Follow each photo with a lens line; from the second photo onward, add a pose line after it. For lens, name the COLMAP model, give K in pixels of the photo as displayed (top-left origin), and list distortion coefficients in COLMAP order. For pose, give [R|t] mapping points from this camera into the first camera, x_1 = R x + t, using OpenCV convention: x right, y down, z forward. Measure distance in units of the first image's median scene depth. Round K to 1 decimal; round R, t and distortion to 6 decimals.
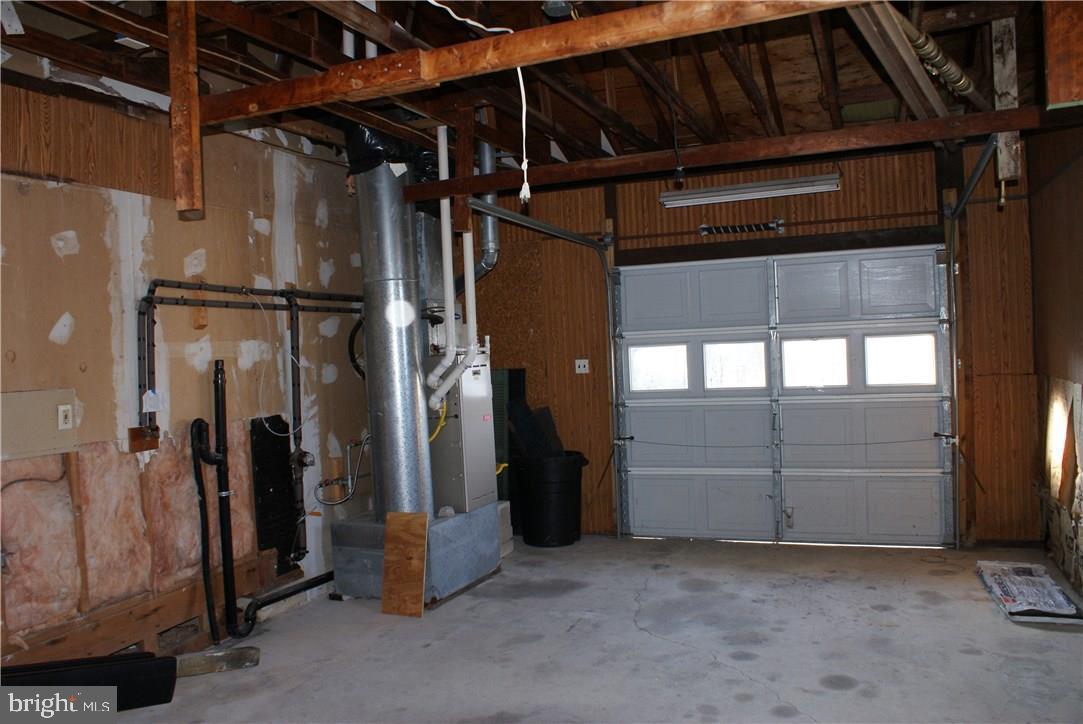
lens RADIAL K [[850.2, 0, 529.7], [0, 850.2, 364.7], [0, 0, 1]] dist [-0.157712, 0.123767]
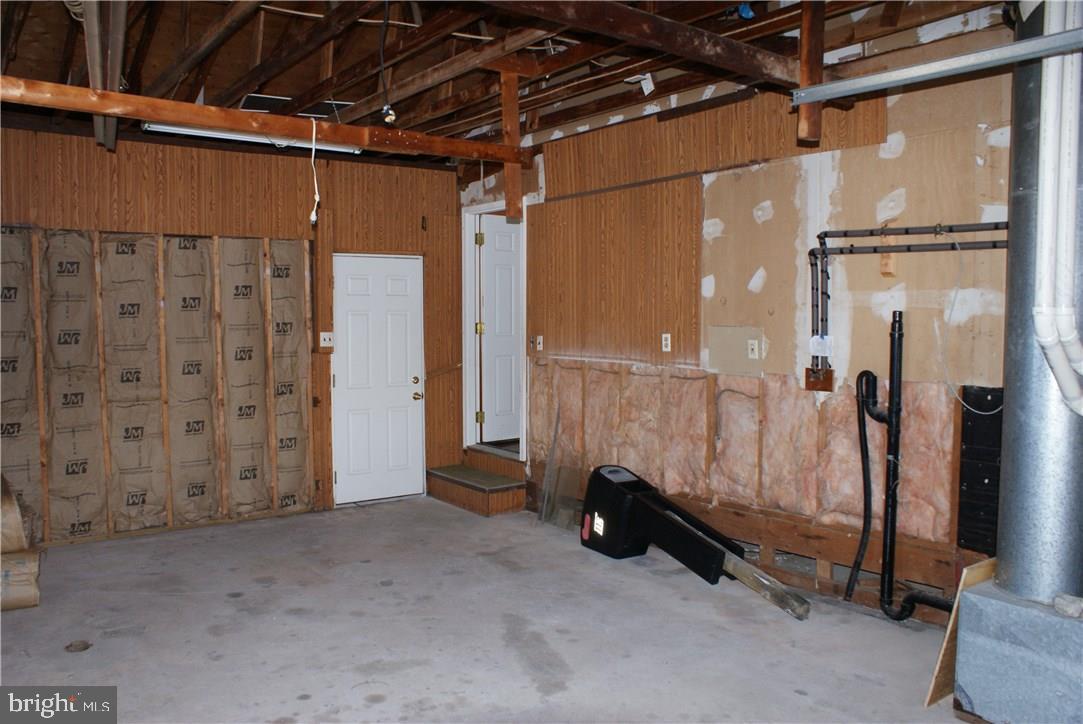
lens RADIAL K [[850.2, 0, 529.7], [0, 850.2, 364.7], [0, 0, 1]] dist [-0.157712, 0.123767]
pose [[-0.509327, 0.103050, -0.854381, 0.665594], [0.008989, 0.993387, 0.114458, -0.059654], [0.860526, 0.050617, -0.506885, 1.226889]]
